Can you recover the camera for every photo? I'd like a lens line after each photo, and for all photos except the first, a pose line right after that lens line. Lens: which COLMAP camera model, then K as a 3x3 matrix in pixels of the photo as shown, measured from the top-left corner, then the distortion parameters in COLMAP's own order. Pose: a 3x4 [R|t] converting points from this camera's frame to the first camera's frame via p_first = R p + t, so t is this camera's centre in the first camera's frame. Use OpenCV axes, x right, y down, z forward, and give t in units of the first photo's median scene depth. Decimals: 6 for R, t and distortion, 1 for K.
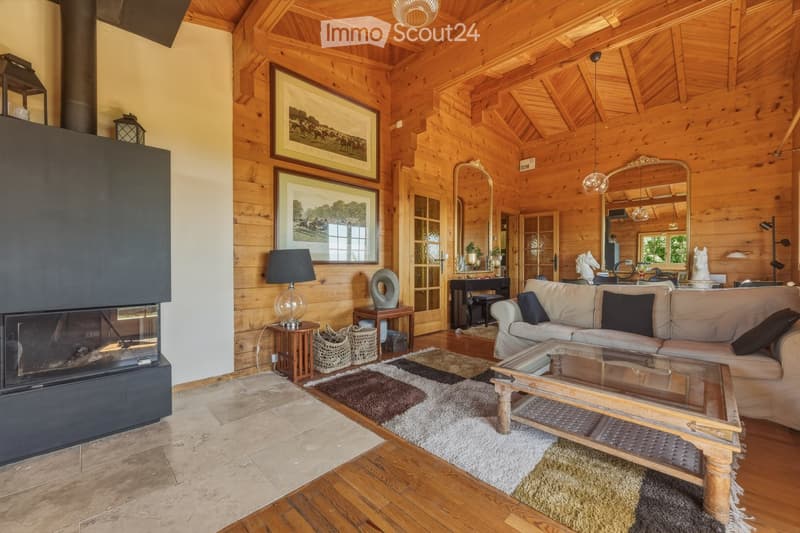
lens RADIAL K [[319.0, 0, 400.4], [0, 319.0, 265.9], [0, 0, 1]] dist [-0.000286, 0.000318]
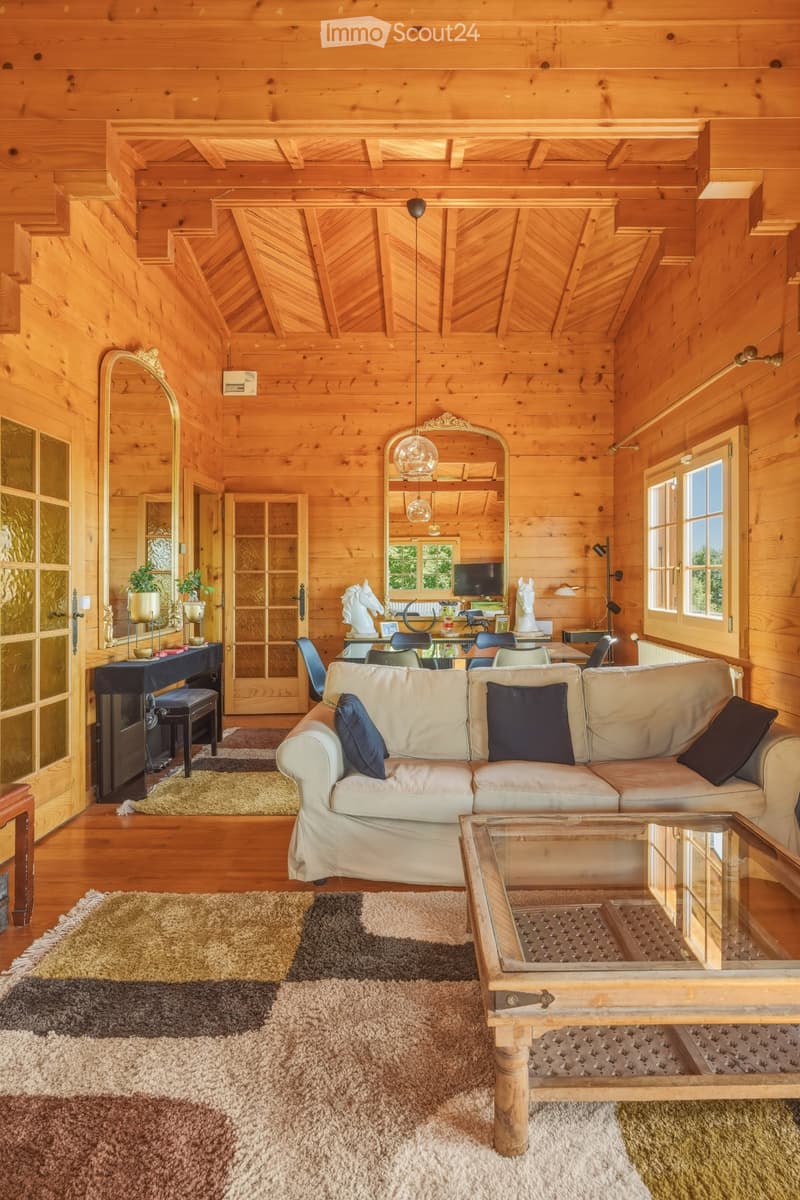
lens RADIAL K [[670.0, 0, 410.1], [0, 670.0, 573.7], [0, 0, 1]] dist [-0.006247, 0.002297]
pose [[0.707243, -0.001823, 0.706968, -0.134637], [0.006505, 0.999971, -0.003929, -0.061587], [-0.706941, 0.007377, 0.707234, 0.231719]]
